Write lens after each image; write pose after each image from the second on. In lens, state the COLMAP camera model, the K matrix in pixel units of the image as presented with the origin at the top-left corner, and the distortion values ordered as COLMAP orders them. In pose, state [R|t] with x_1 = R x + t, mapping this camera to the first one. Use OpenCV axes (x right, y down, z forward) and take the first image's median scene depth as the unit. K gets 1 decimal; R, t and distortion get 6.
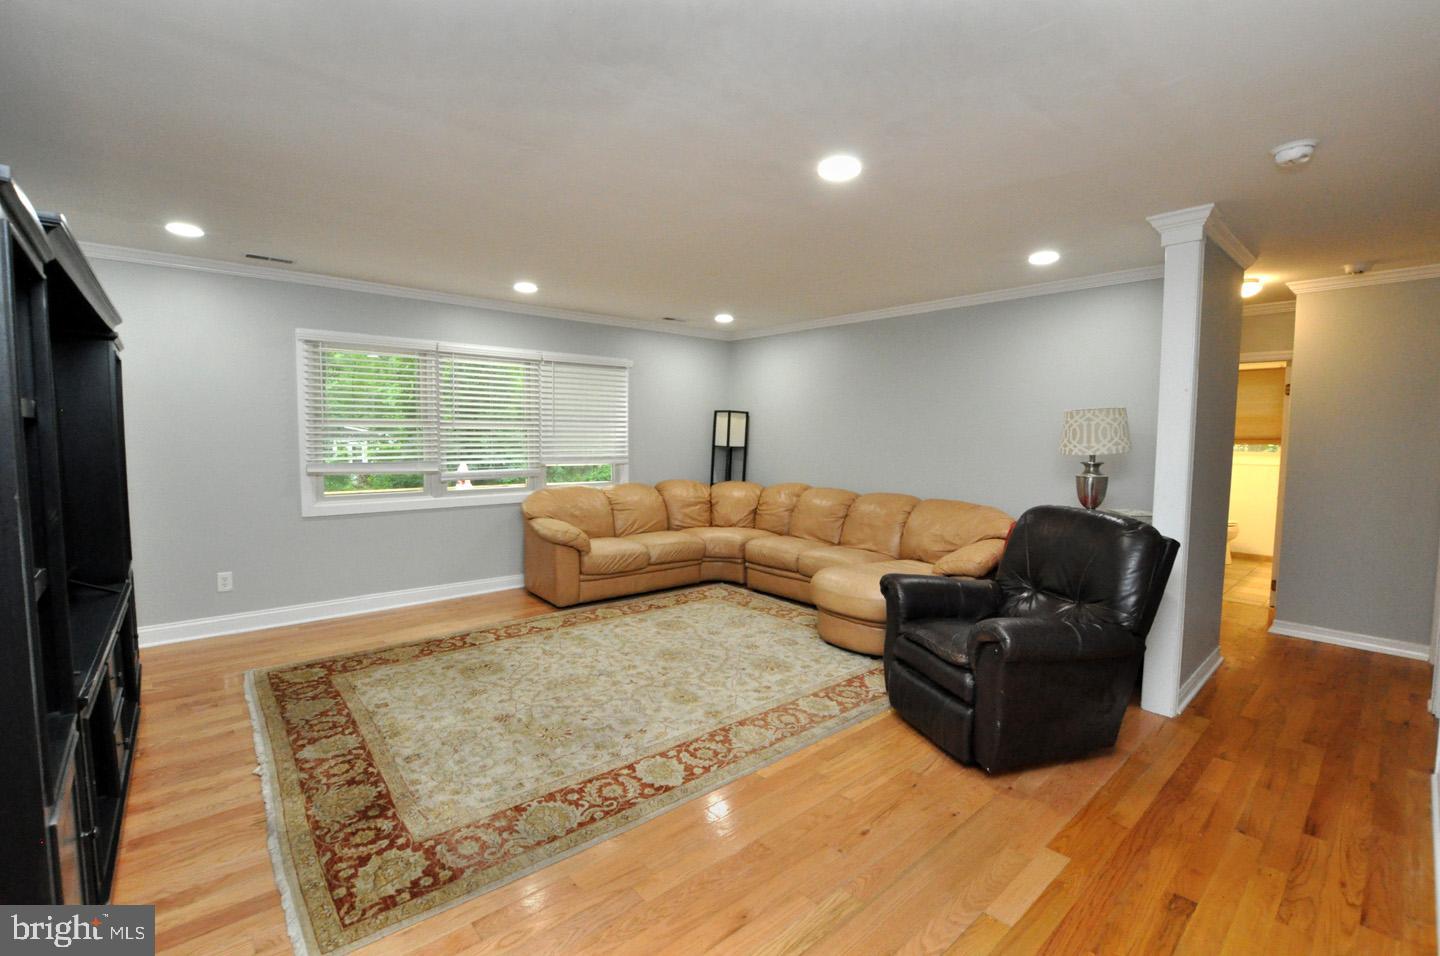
lens RADIAL K [[633.6, 0, 723.1], [0, 633.6, 479.0], [0, 0, 1]] dist [-0.033420, 0.006543]
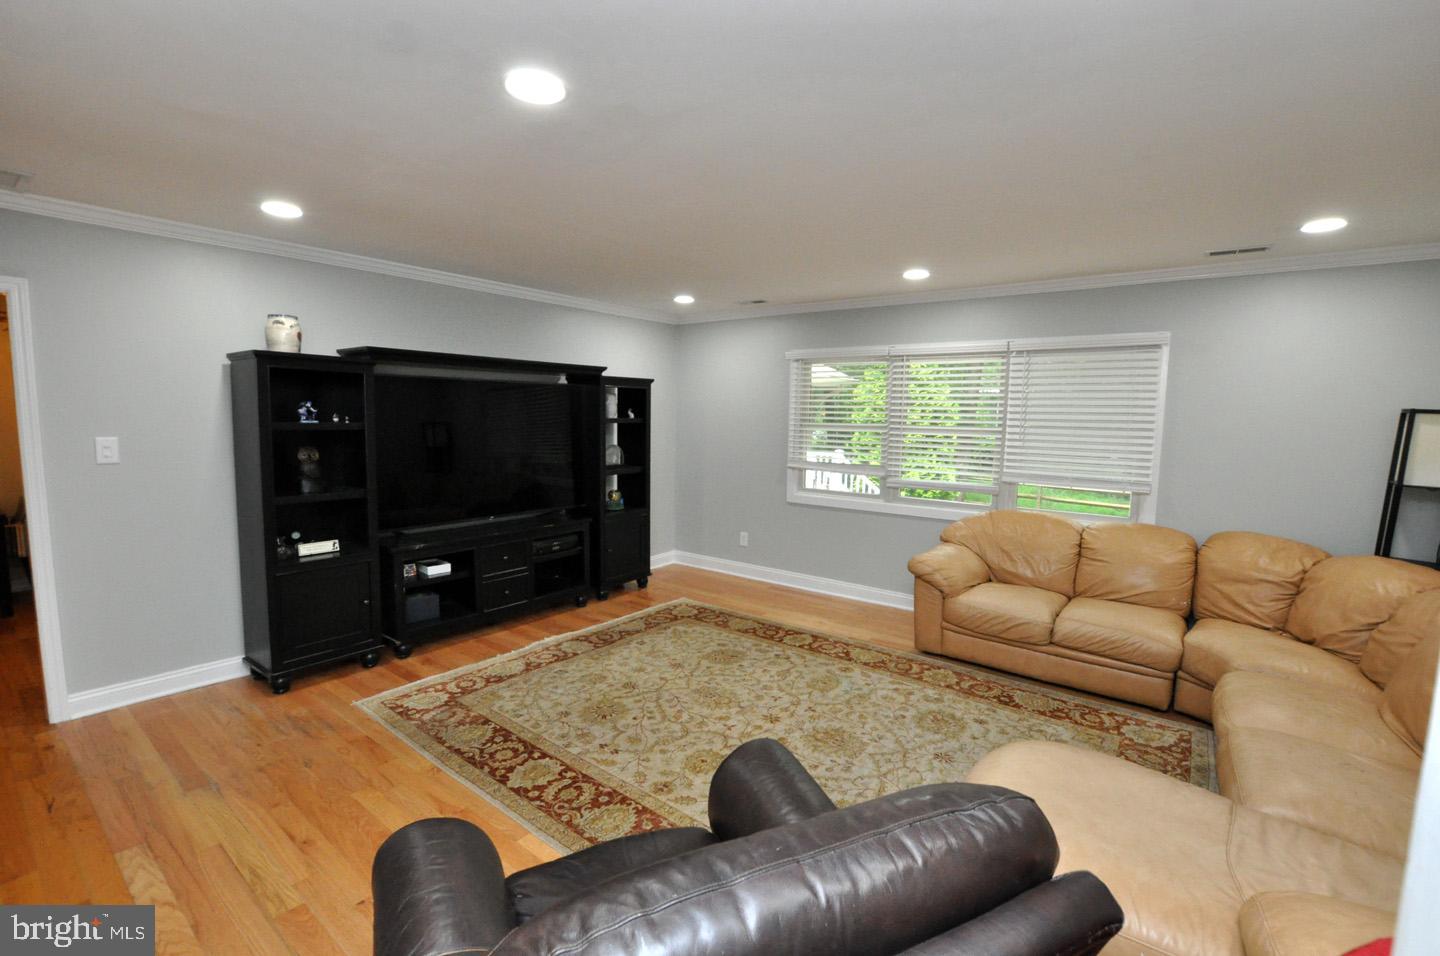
lens RADIAL K [[633.6, 0, 722.8], [0, 633.6, 477.8], [0, 0, 1]] dist [-0.033420, 0.006543]
pose [[0.197379, 0.089630, -0.976221, 0.685775], [-0.086369, 0.993529, 0.073756, -0.088927], [0.976515, 0.069757, 0.203843, 0.784378]]
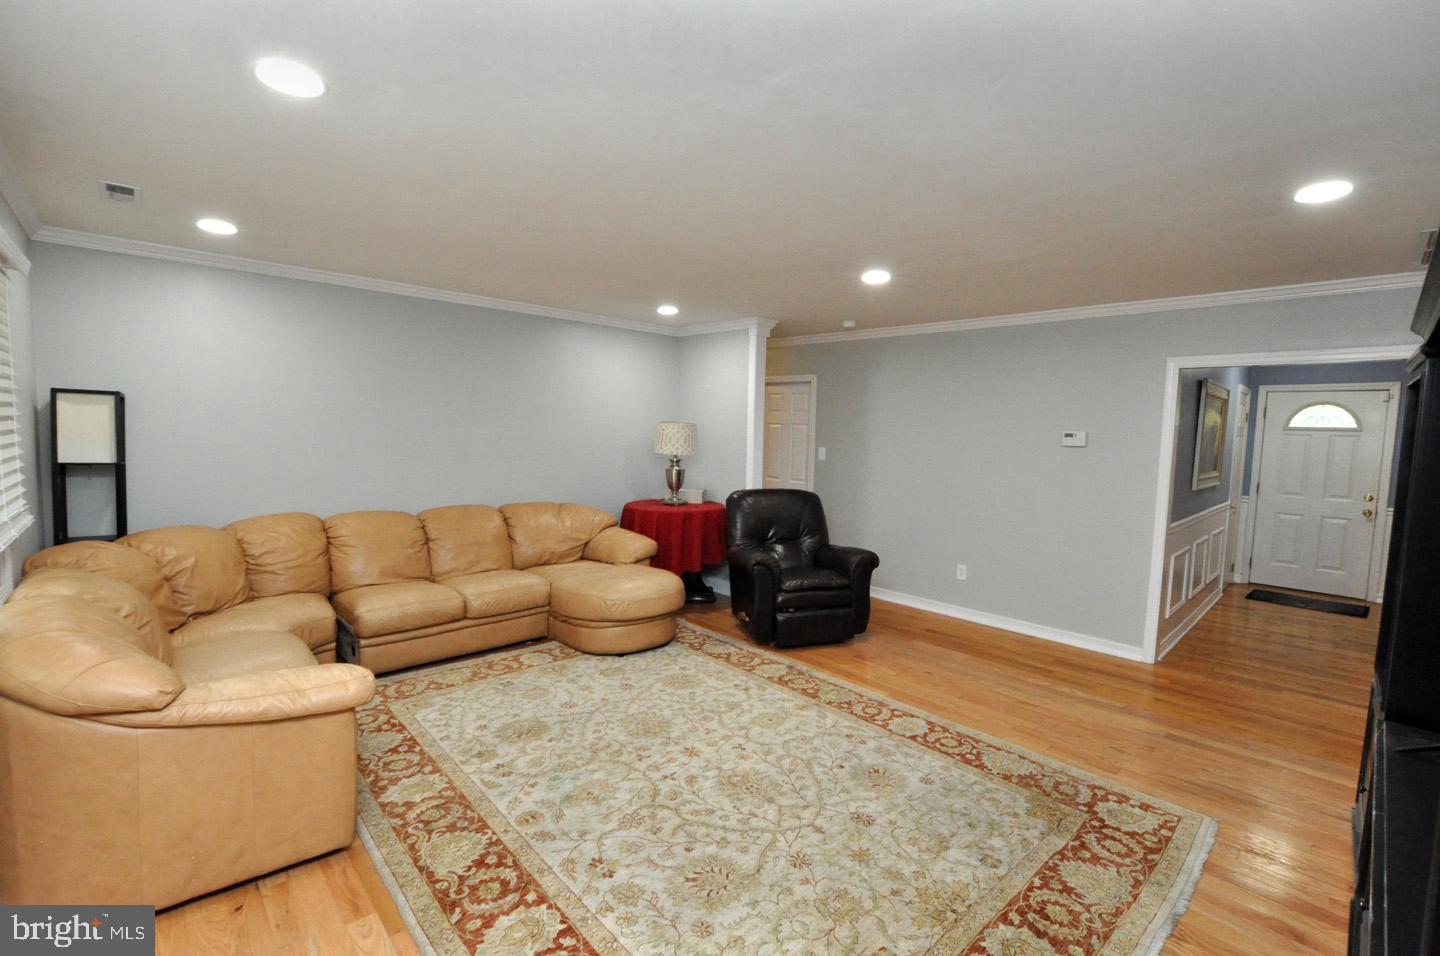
lens RADIAL K [[633.6, 0, 726.1], [0, 633.6, 476.7], [0, 0, 1]] dist [-0.033420, 0.006543]
pose [[-0.043852, -0.083157, 0.995571, -0.963247], [0.043313, 0.995434, 0.085054, -0.116558], [-0.998099, 0.046851, -0.040050, 1.033535]]
